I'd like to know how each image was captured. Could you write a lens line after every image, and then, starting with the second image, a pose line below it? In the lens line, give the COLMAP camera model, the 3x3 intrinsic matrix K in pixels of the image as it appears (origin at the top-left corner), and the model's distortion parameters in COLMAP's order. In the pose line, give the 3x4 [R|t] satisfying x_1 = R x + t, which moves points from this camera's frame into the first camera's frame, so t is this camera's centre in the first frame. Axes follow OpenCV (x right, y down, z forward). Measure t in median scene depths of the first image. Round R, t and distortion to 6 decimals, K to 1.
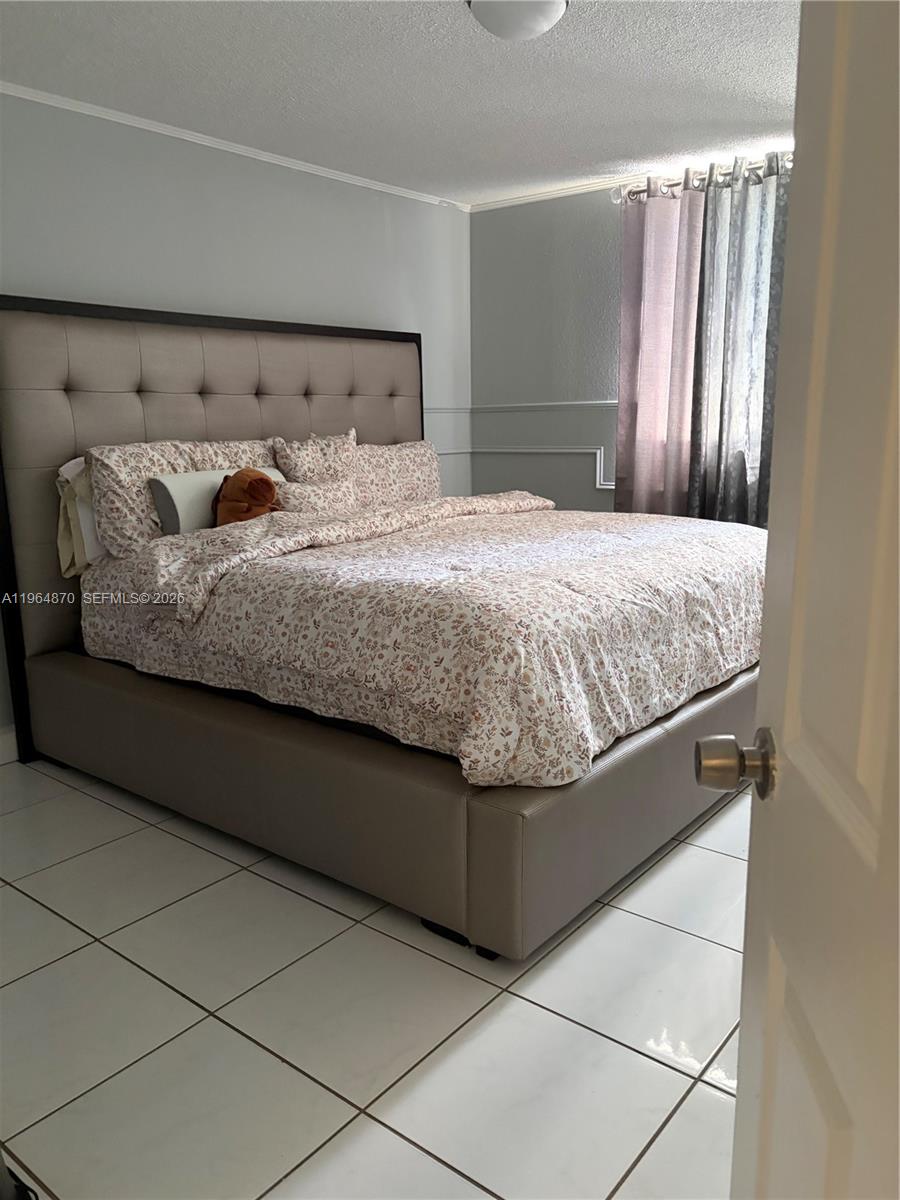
lens RADIAL K [[910.4, 0, 447.8], [0, 910.4, 604.9], [0, 0, 1]] dist [0.051906, -0.050278]
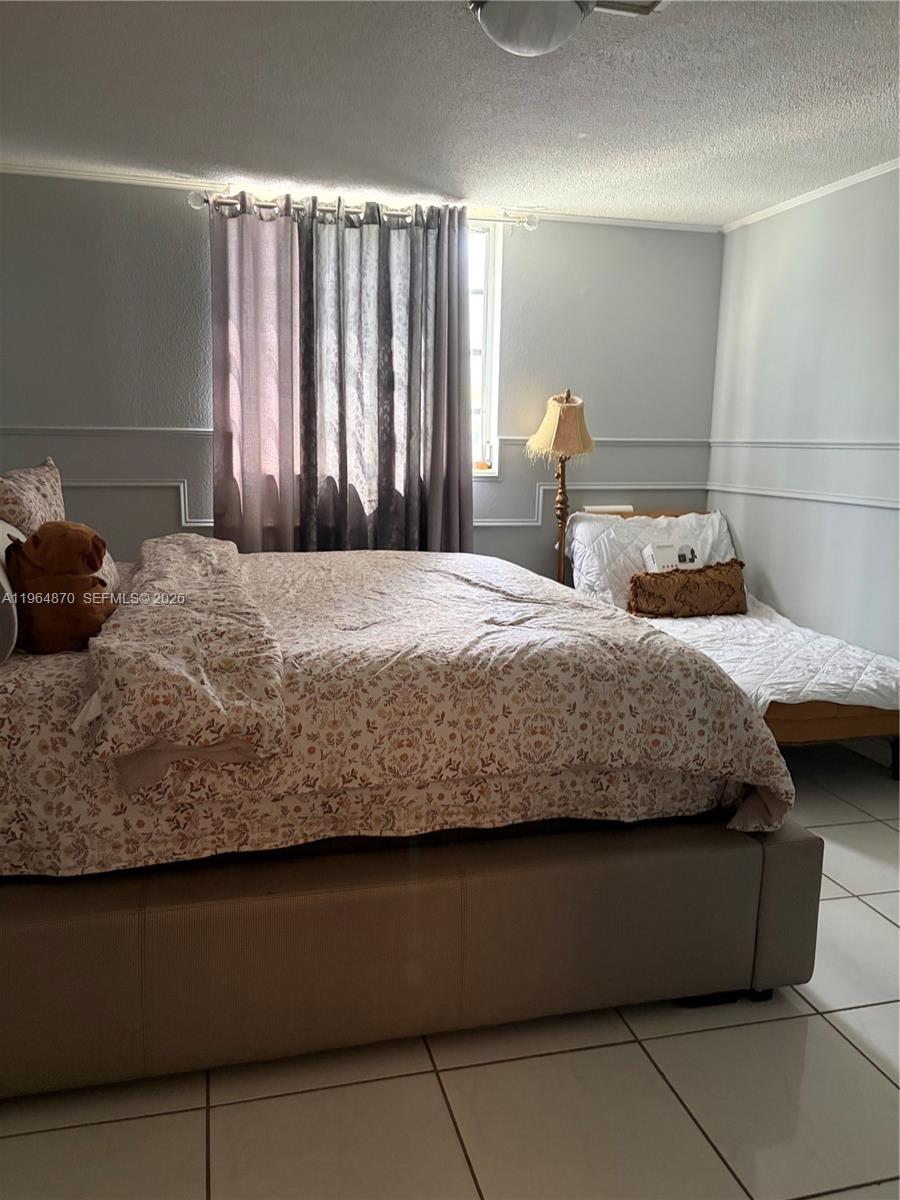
lens RADIAL K [[910.4, 0, 454.8], [0, 910.4, 595.8], [0, 0, 1]] dist [0.051906, -0.050278]
pose [[0.606343, -0.108726, 0.787735, -0.657092], [0.139561, 0.989783, 0.029189, -0.090065], [-0.782861, 0.092238, 0.615322, 0.458891]]
